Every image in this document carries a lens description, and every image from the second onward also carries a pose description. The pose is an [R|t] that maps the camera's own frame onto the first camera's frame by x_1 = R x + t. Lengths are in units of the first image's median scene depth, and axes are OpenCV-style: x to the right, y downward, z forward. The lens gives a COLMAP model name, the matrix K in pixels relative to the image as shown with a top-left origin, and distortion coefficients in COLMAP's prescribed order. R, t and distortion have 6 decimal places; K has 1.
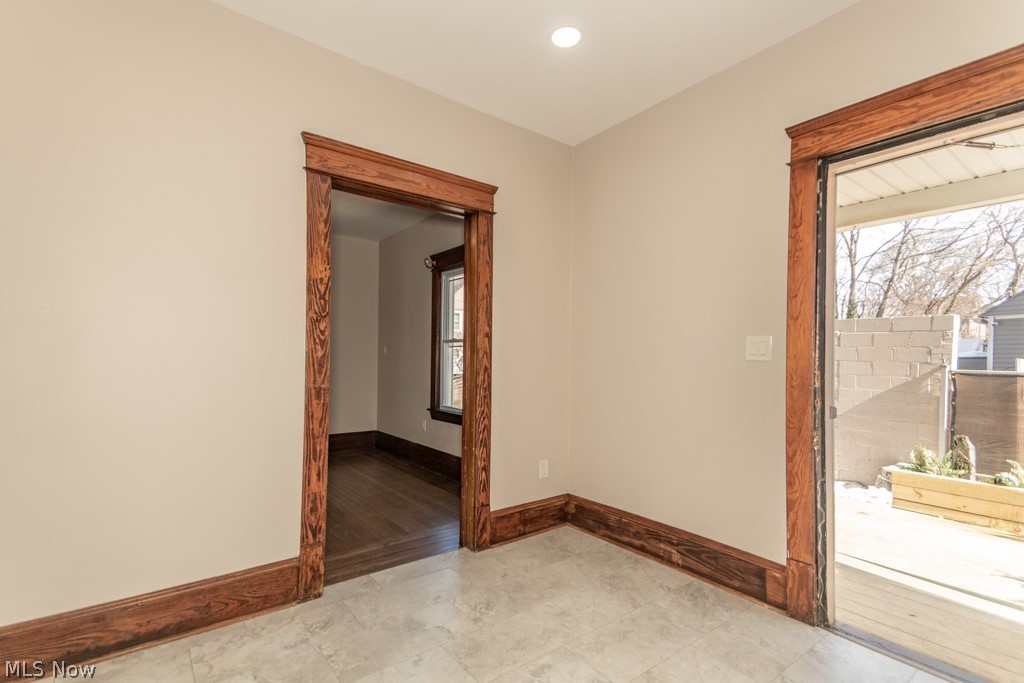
lens RADIAL K [[468.0, 0, 510.2], [0, 468.0, 360.4], [0, 0, 1]] dist [0.019777, -0.000926]
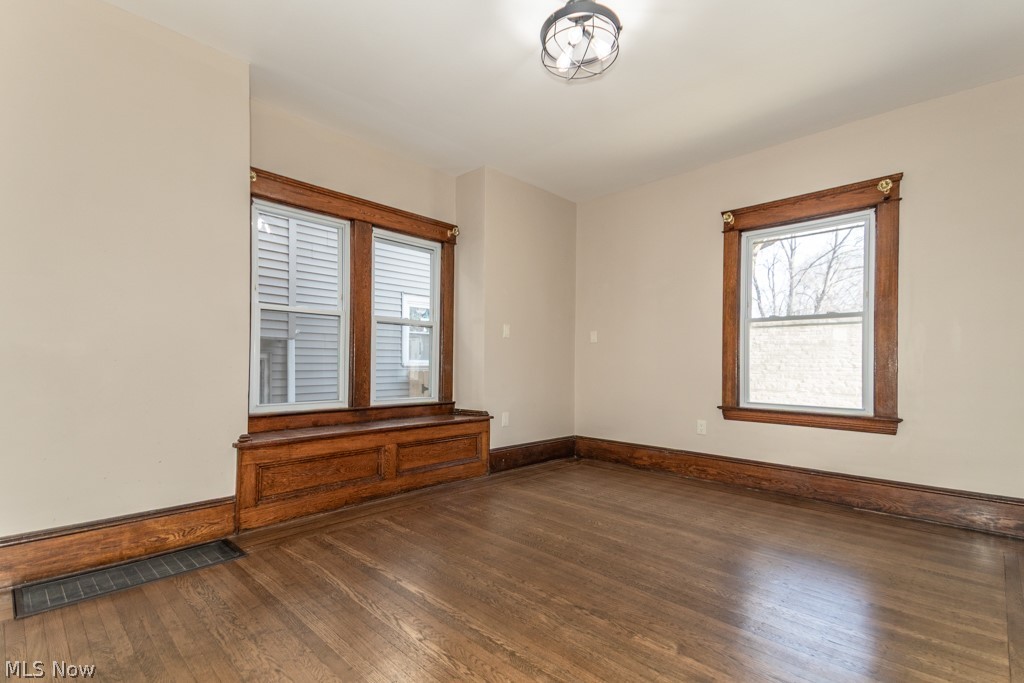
lens RADIAL K [[468.0, 0, 510.2], [0, 468.0, 360.4], [0, 0, 1]] dist [0.019777, -0.000926]
pose [[0.987441, 0.008406, 0.157763, -1.345669], [-0.007216, 0.999941, -0.008114, 0.073808], [-0.157822, 0.006874, 0.987444, 0.579627]]
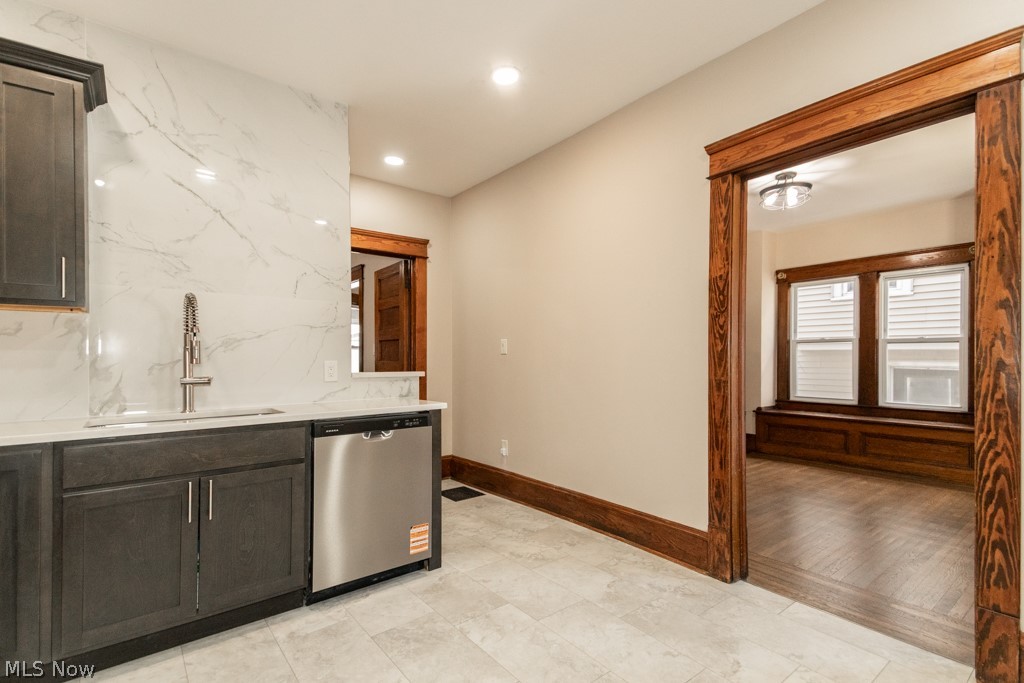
lens RADIAL K [[468.0, 0, 510.2], [0, 468.0, 360.4], [0, 0, 1]] dist [0.019777, -0.000926]
pose [[0.010015, -0.002565, -0.999947, 0.634978], [-0.001249, 0.999996, -0.002578, 0.017313], [0.999949, 0.001275, 0.010012, 0.518545]]
